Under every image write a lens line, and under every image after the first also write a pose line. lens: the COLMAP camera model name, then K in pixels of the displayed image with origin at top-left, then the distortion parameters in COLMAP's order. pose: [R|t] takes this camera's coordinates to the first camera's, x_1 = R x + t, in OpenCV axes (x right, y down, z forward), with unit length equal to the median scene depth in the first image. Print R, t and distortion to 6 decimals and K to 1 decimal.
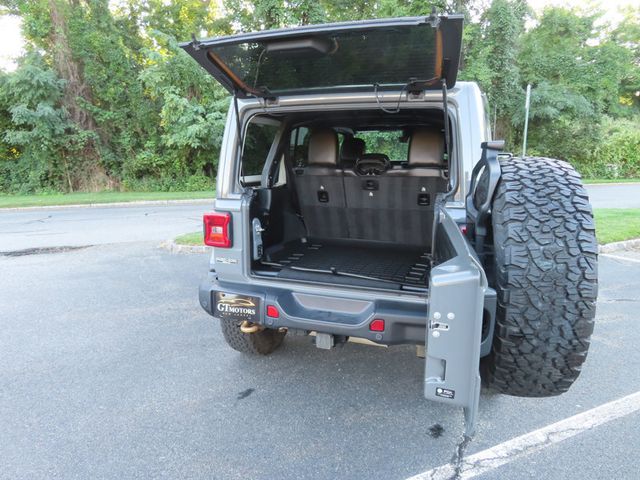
lens RADIAL K [[457.7, 0, 320.0], [0, 457.7, 240.0], [0, 0, 1]] dist [-0.003518, 0.002520]
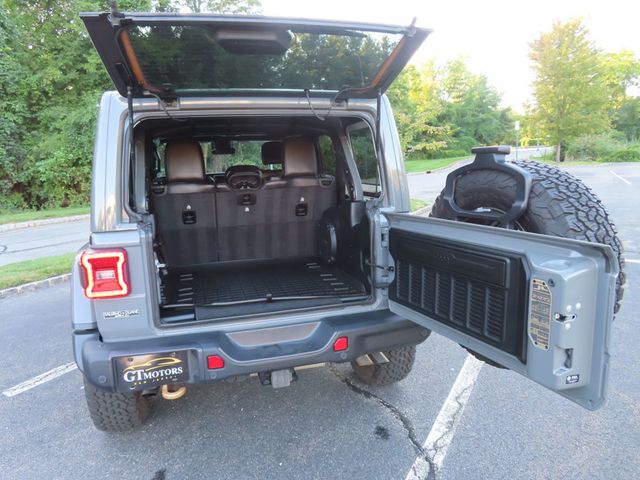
lens RADIAL K [[455.4, 0, 320.0], [0, 455.4, 240.0], [0, 0, 1]] dist [-0.005153, 0.000801]
pose [[0.810888, -0.126750, 0.571310, -0.366446], [0.142274, 0.989670, 0.017630, -0.042544], [-0.567643, 0.066986, 0.820545, 0.210099]]
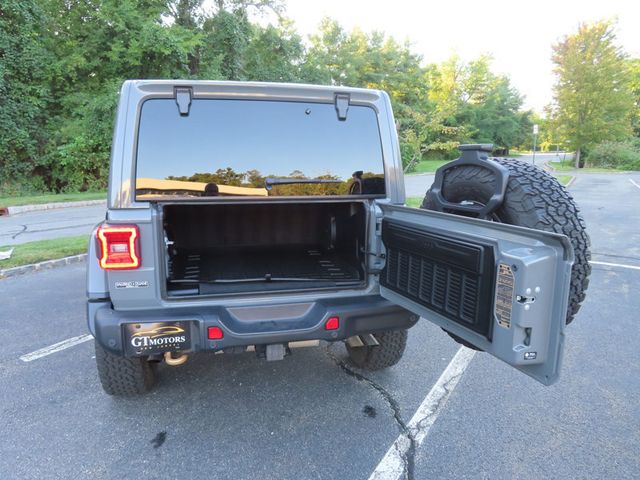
lens RADIAL K [[455.4, 0, 320.0], [0, 455.4, 240.0], [0, 0, 1]] dist [-0.005153, 0.000801]
pose [[0.831752, -0.093593, 0.547200, -0.378197], [0.096990, 0.995025, 0.022763, -0.020548], [-0.546609, 0.034139, 0.836692, 0.144232]]
